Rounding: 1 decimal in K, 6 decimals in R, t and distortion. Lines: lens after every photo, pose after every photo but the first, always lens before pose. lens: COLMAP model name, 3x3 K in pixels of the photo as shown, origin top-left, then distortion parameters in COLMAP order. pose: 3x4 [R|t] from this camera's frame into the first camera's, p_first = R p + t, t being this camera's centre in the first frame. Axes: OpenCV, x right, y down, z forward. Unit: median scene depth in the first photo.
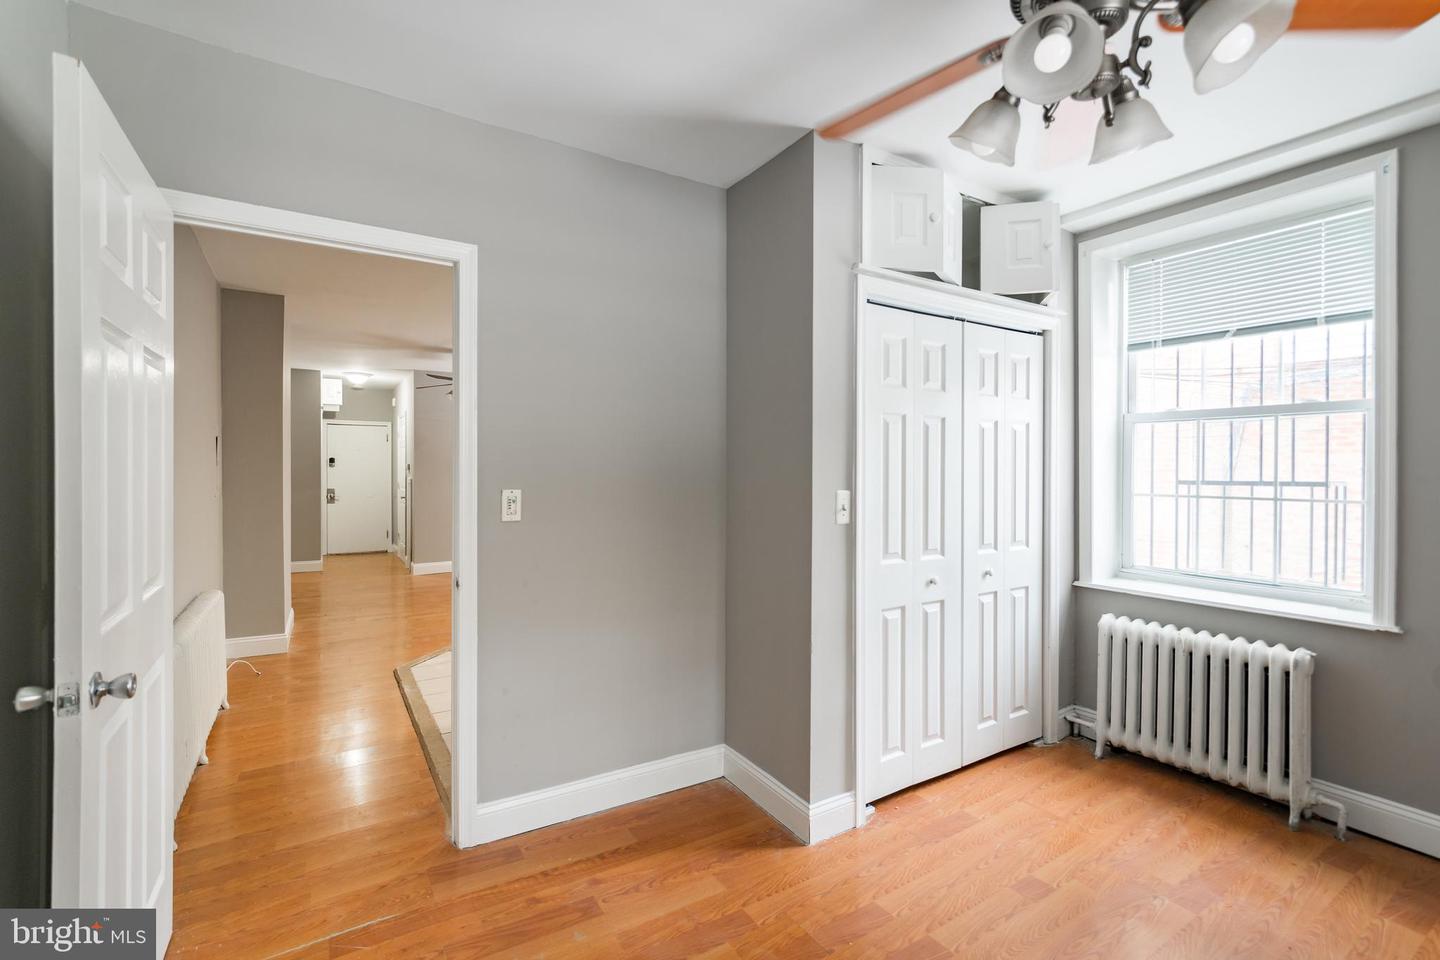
lens RADIAL K [[653.2, 0, 716.4], [0, 653.2, 468.0], [0, 0, 1]] dist [0.000694, -0.000072]
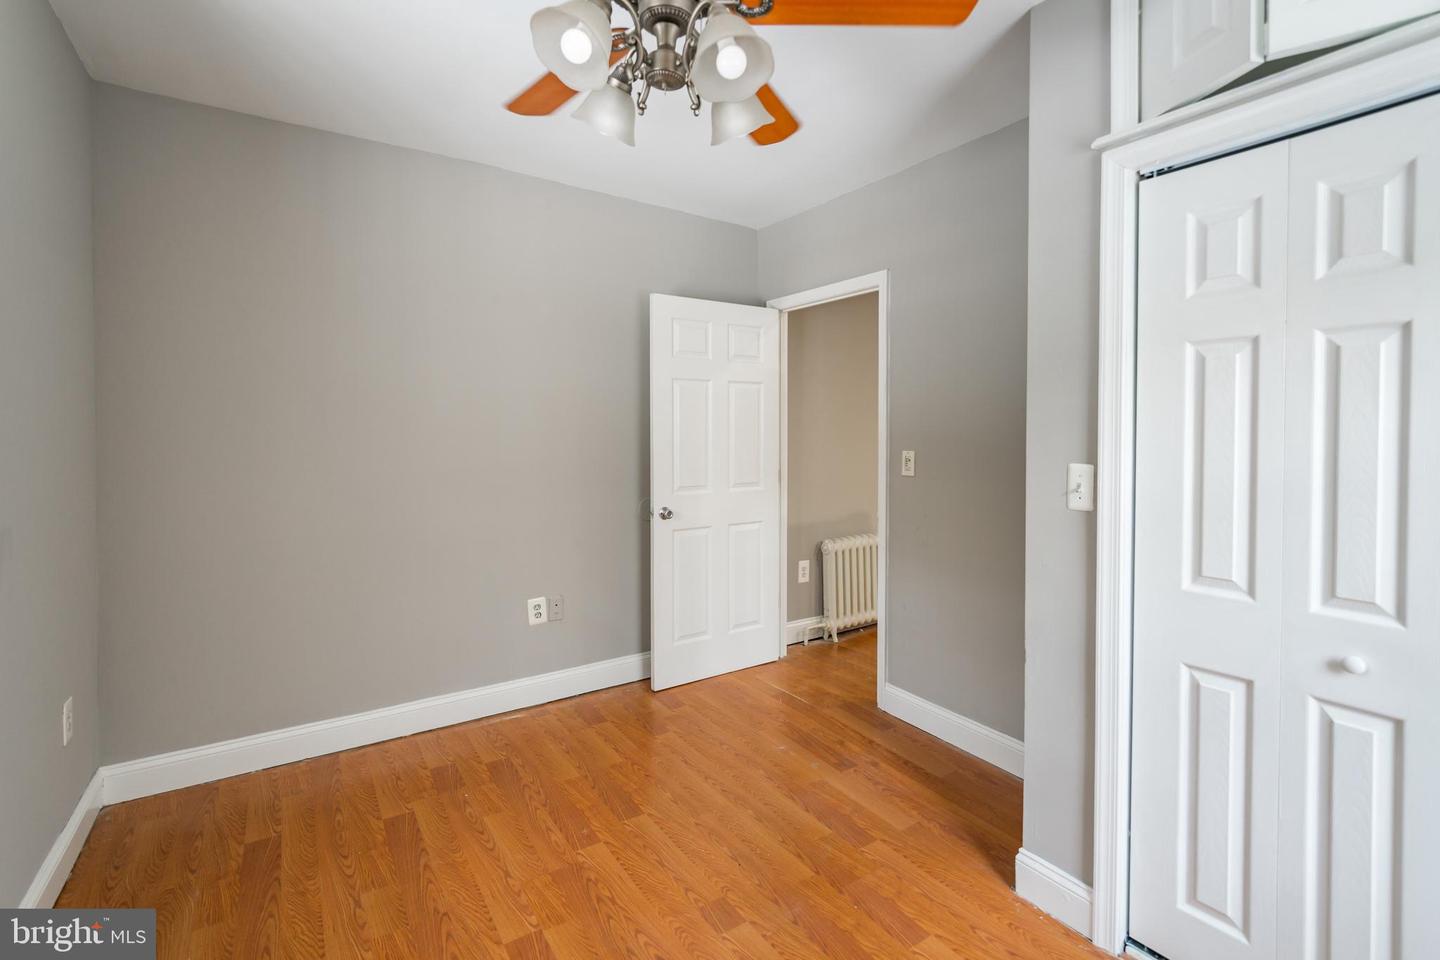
lens RADIAL K [[647.9, 0, 725.6], [0, 647.9, 443.5], [0, 0, 1]] dist [-0.000289, -0.000214]
pose [[0.030909, 0.012660, -0.999442, 0.845380], [-0.006911, 0.999899, 0.012452, 0.004776], [0.999498, 0.006522, 0.030993, 0.547185]]
